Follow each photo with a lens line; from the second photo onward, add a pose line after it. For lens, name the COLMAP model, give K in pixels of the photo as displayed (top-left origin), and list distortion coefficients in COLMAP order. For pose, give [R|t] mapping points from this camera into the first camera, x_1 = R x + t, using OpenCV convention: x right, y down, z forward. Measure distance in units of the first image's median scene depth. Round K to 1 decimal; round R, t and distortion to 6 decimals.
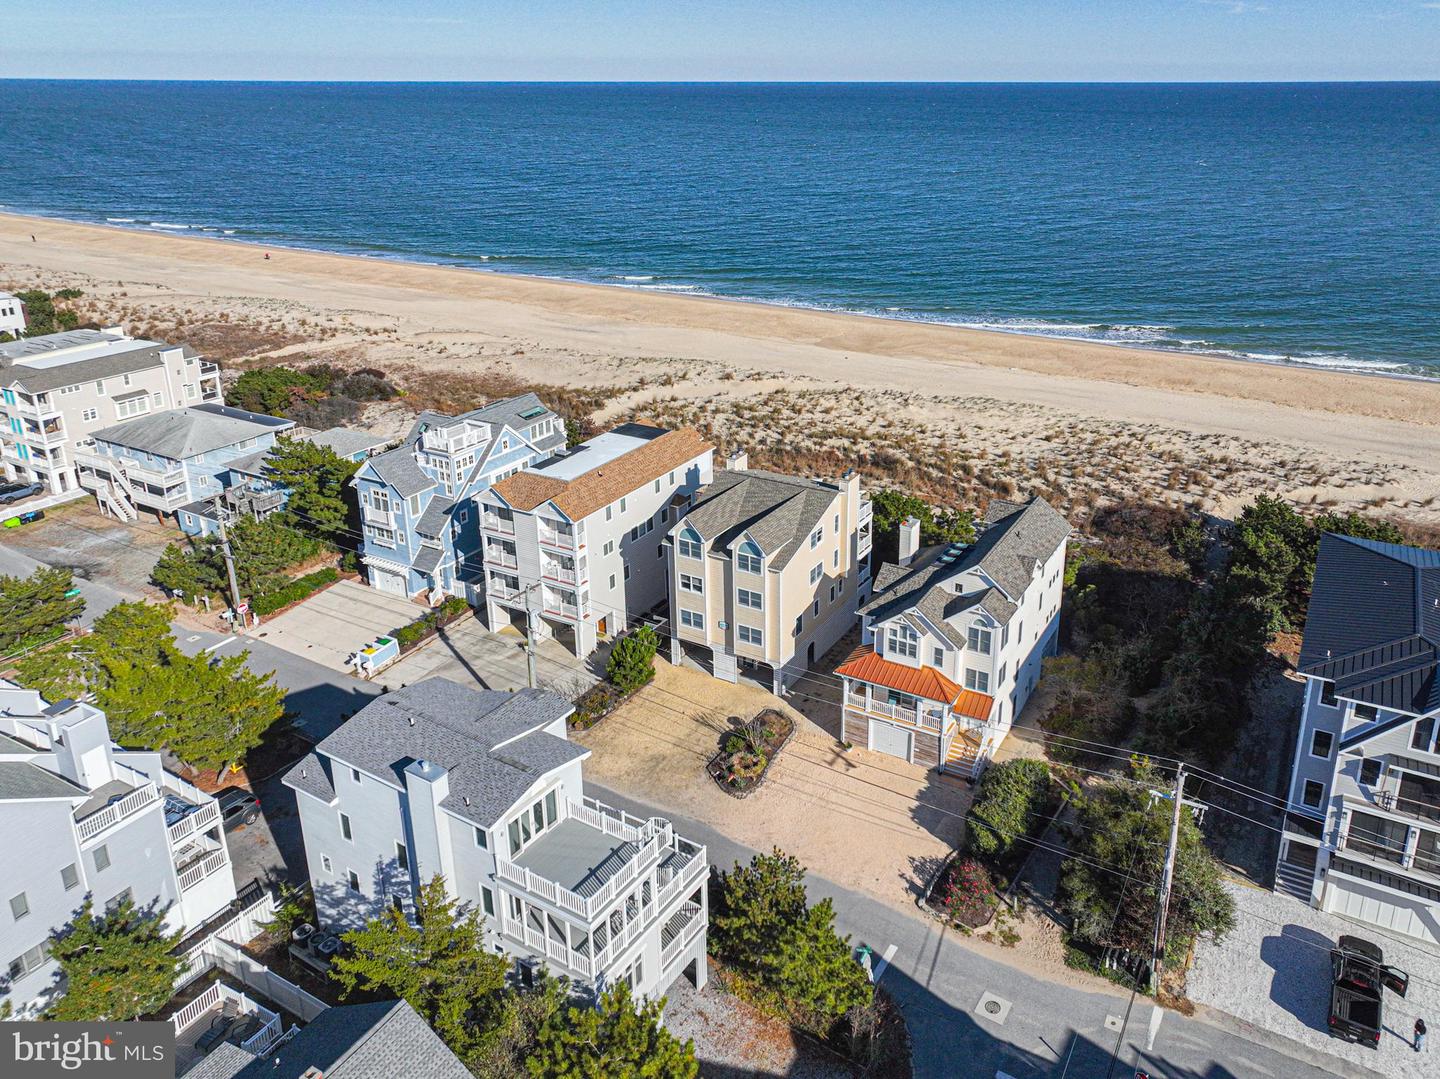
lens RADIAL K [[1079.2, 0, 824.1], [0, 1079.2, 440.6], [0, 0, 1]] dist [0.003993, 0.003056]
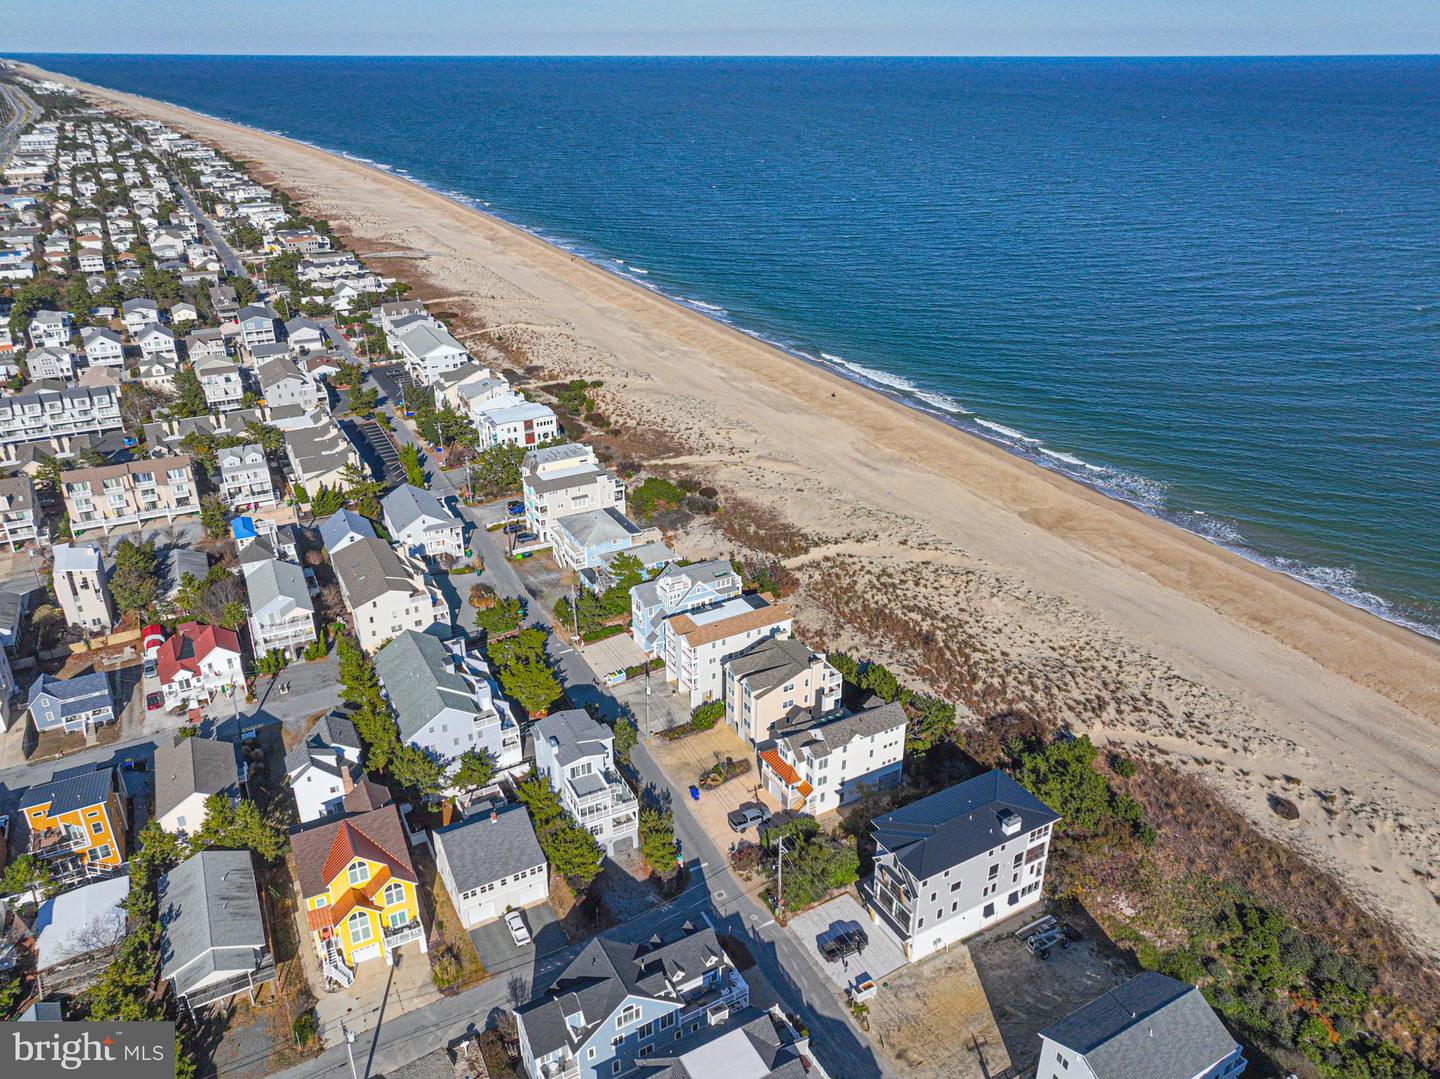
lens RADIAL K [[1074.3, 0, 743.9], [0, 1074.3, 560.6], [0, 0, 1]] dist [-0.001088, 0.015825]
pose [[0.844098, 0.241236, -0.478856, 0.837297], [-0.175664, 0.968205, 0.178108, -0.491335], [0.506597, -0.066223, 0.859636, -0.774605]]
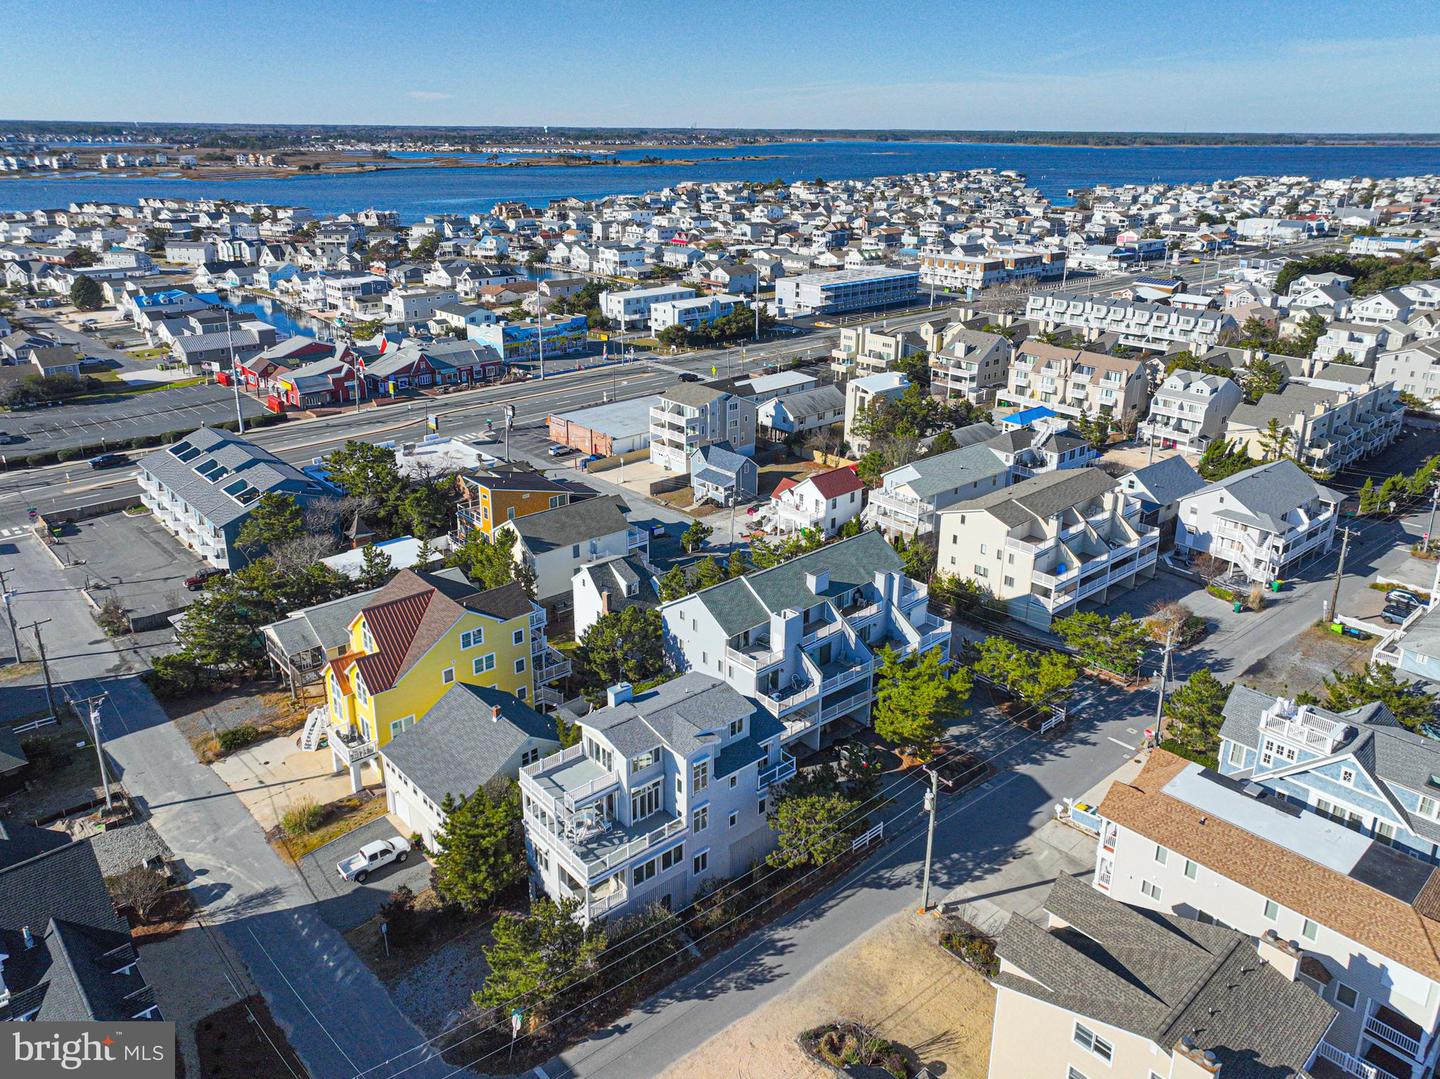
lens RADIAL K [[1053.2, 0, 692.5], [0, 1053.2, 445.0], [0, 0, 1]] dist [0.009329, 0.004075]
pose [[-0.360298, 0.268357, -0.893404, 0.580494], [-0.301893, 0.872642, 0.383870, -0.419030], [0.882636, 0.408020, -0.233396, 0.780080]]
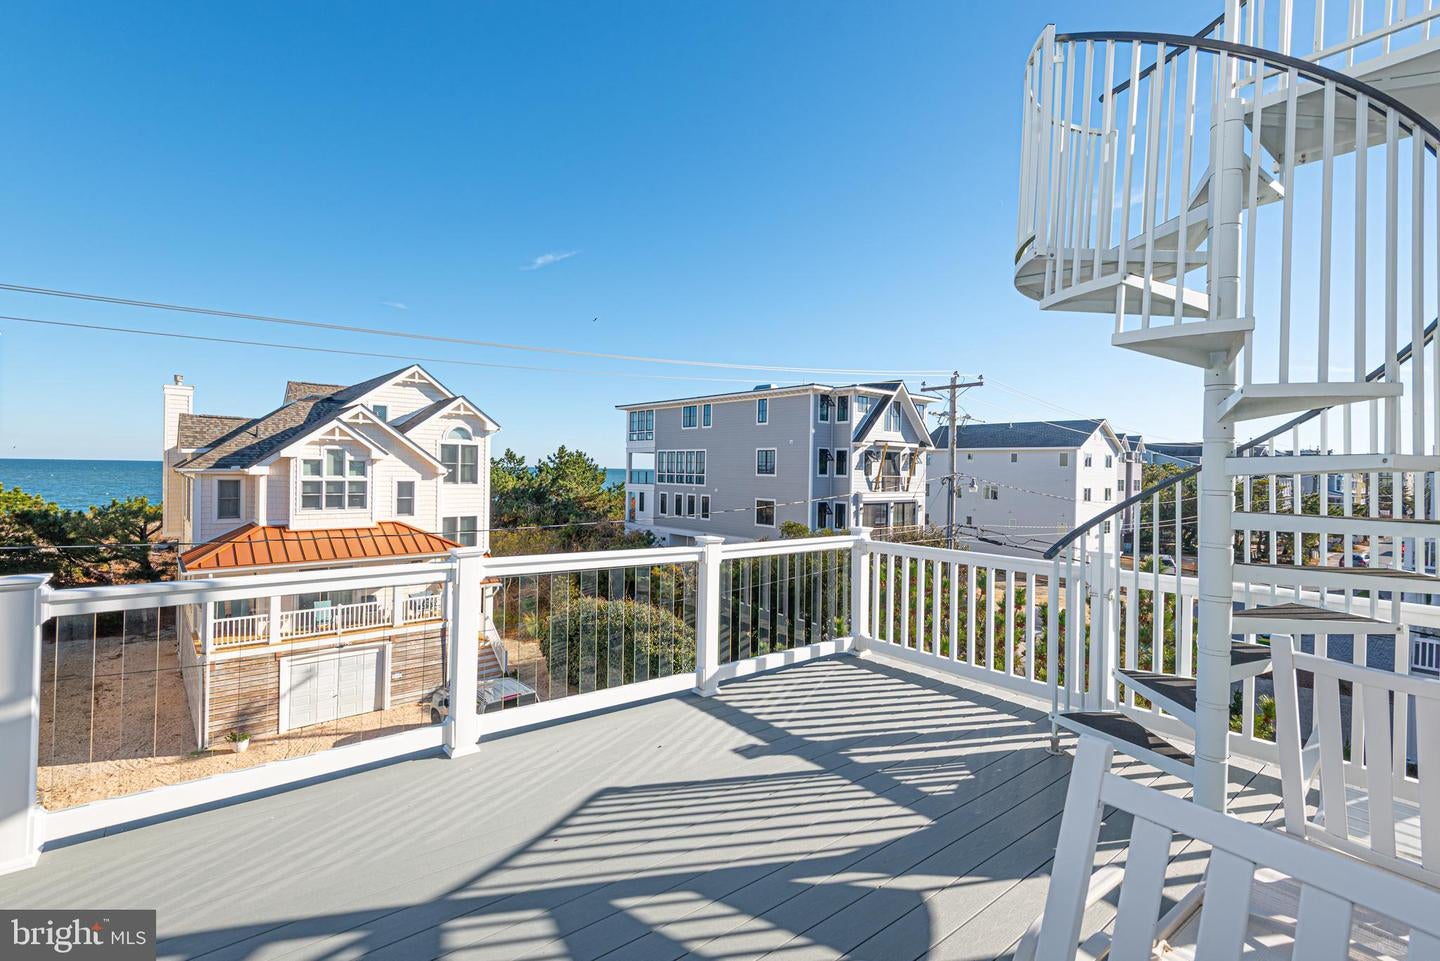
lens RADIAL K [[649.7, 0, 720.0], [0, 649.7, 480.5], [0, 0, 1]] dist [0.019034, -0.000324]
pose [[0.360803, -0.018228, 0.932464, -0.143672], [0.291673, 0.951863, -0.094252, 0.240312], [-0.885860, 0.305981, 0.348752, 0.629458]]
